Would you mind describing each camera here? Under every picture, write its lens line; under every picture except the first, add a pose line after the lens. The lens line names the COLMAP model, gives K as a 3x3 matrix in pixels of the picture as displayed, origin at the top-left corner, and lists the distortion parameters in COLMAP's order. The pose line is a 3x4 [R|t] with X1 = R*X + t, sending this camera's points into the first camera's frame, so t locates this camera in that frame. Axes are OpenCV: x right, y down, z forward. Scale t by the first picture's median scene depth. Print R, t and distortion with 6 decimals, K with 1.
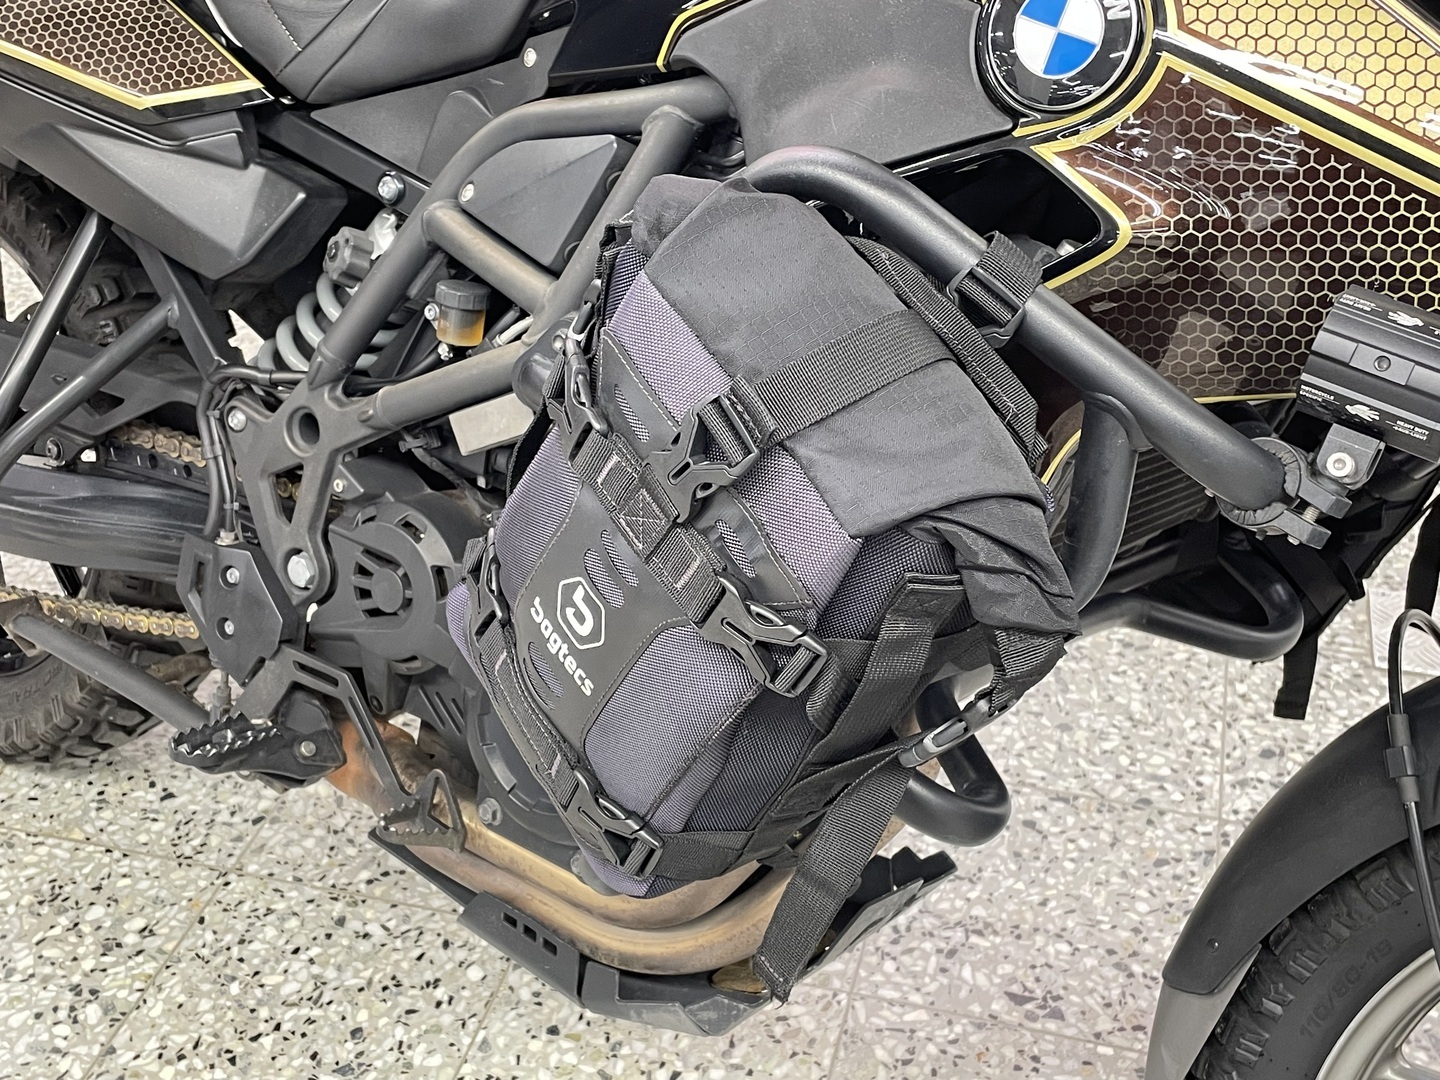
lens RADIAL K [[1731.8, 0, 707.6], [0, 1731.8, 527.1], [0, 0, 1]] dist [0.070789, 0.000000]
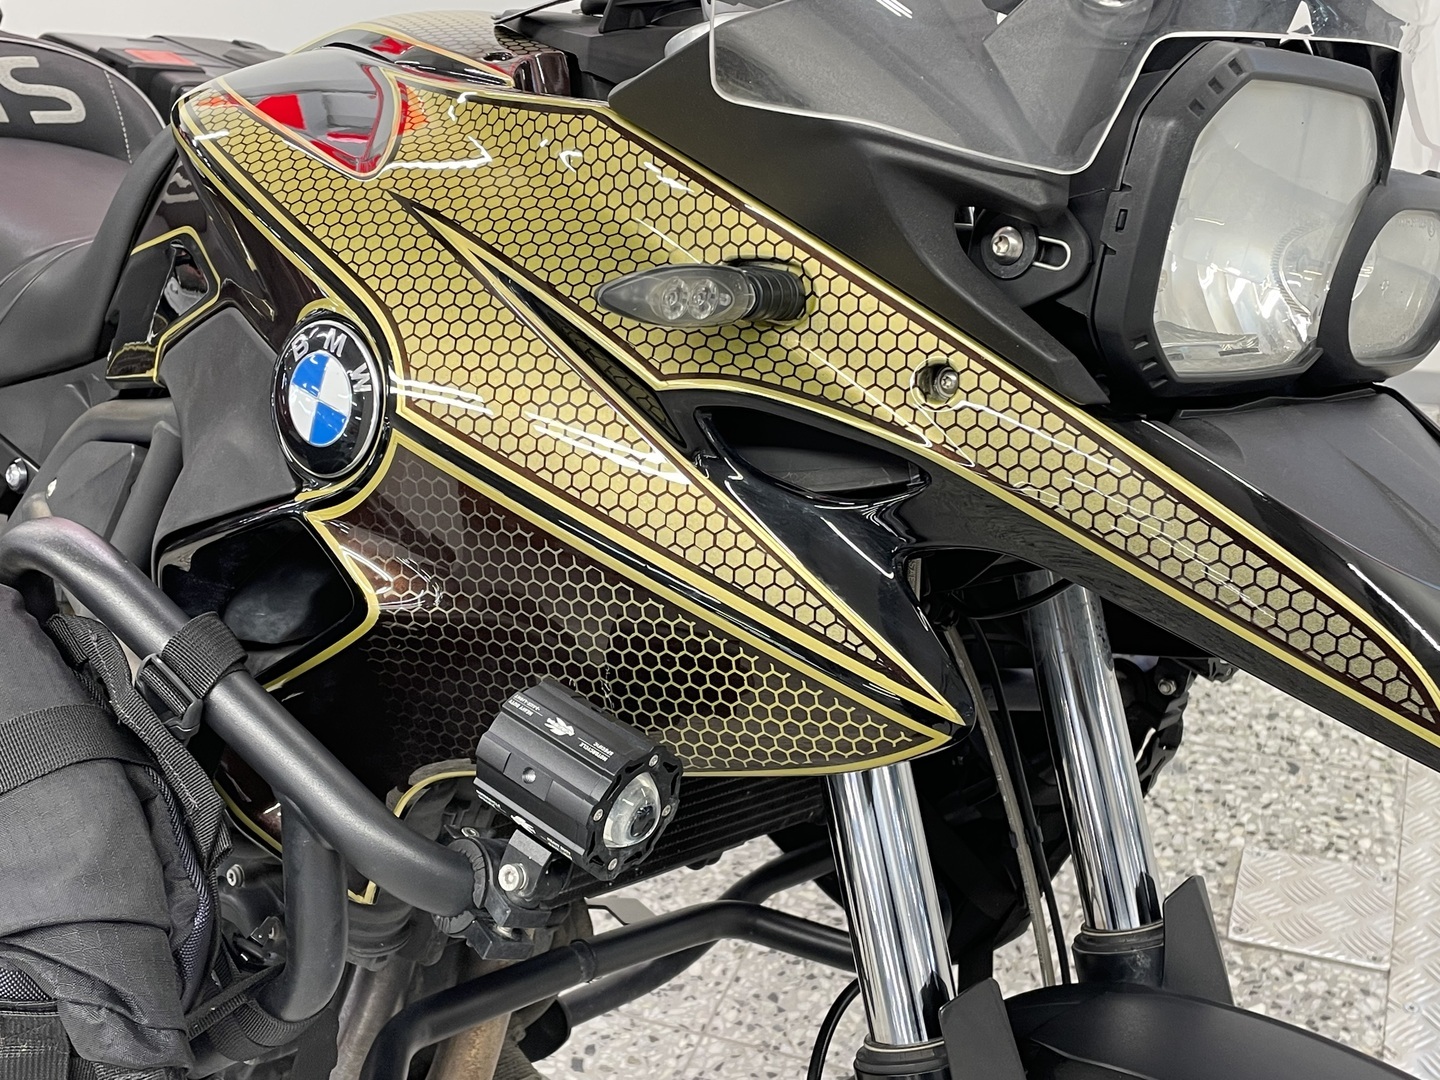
lens RADIAL K [[1731.8, 0, 686.7], [0, 1731.8, 506.0], [0, 0, 1]] dist [0.070789, 0.000000]
pose [[0.990743, 0.004168, -0.135686, 0.369586], [-0.016848, 0.995576, -0.092435, -0.095099], [0.134701, 0.093866, 0.986430, 0.049299]]
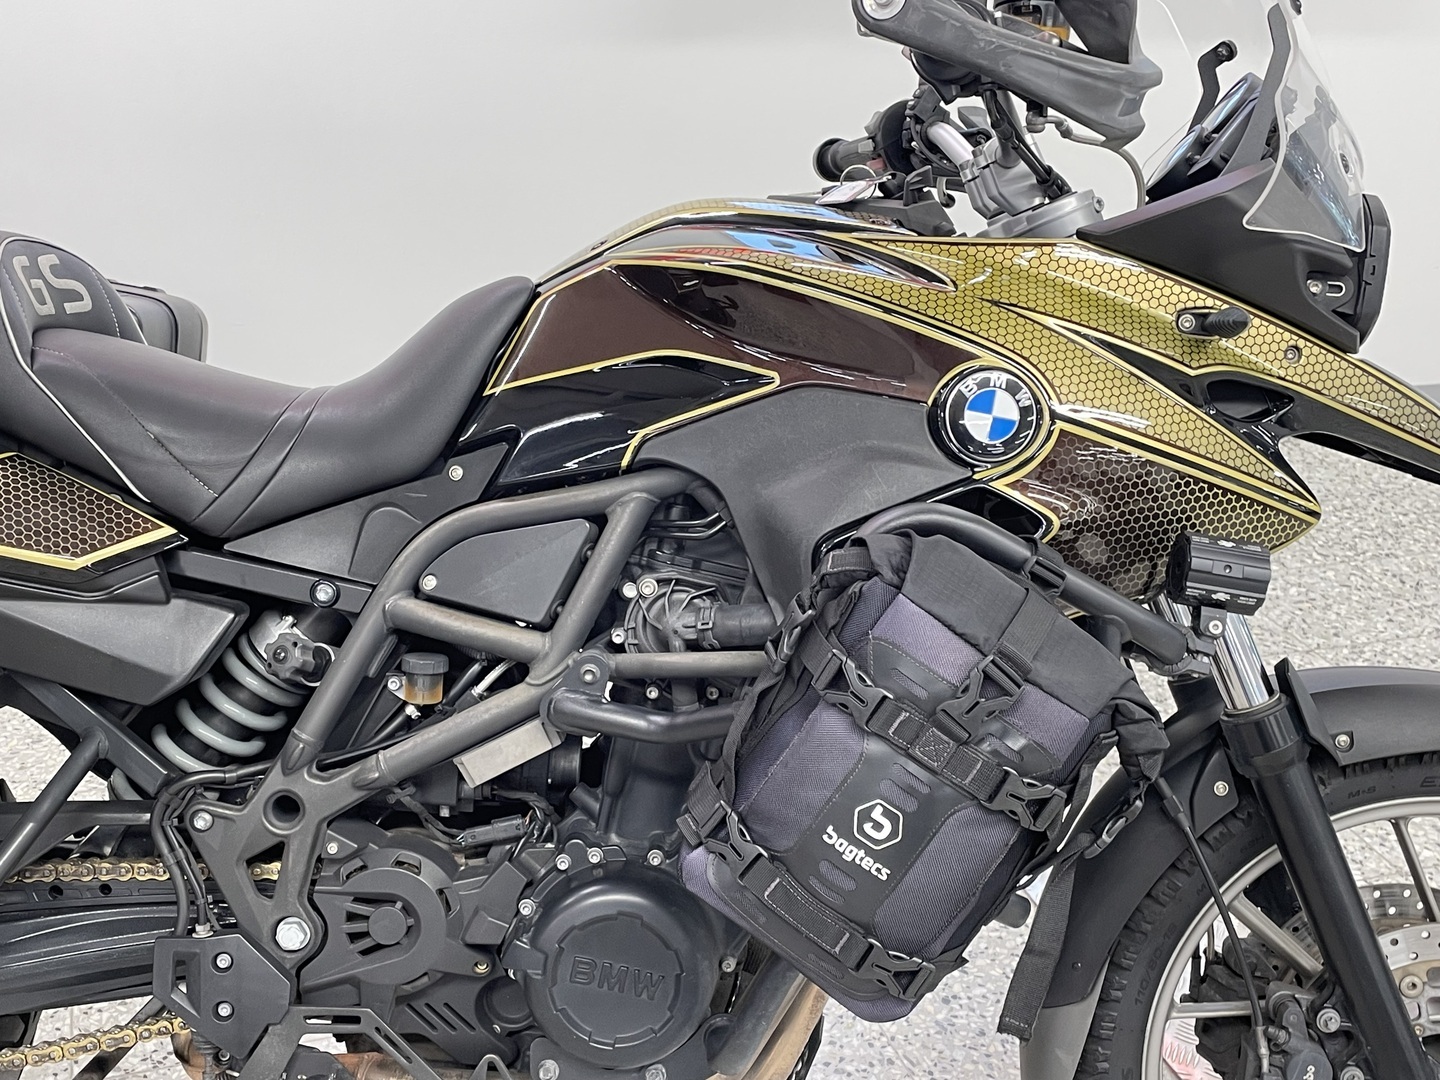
lens RADIAL K [[1731.8, 0, 723.4], [0, 1731.8, 537.7], [0, 0, 1]] dist [0.070789, 0.000000]
pose [[0.819182, -0.171619, 0.547255, -0.653857], [0.254239, 0.963969, -0.078269, -0.072414], [-0.514104, 0.203250, 0.833298, -0.165025]]
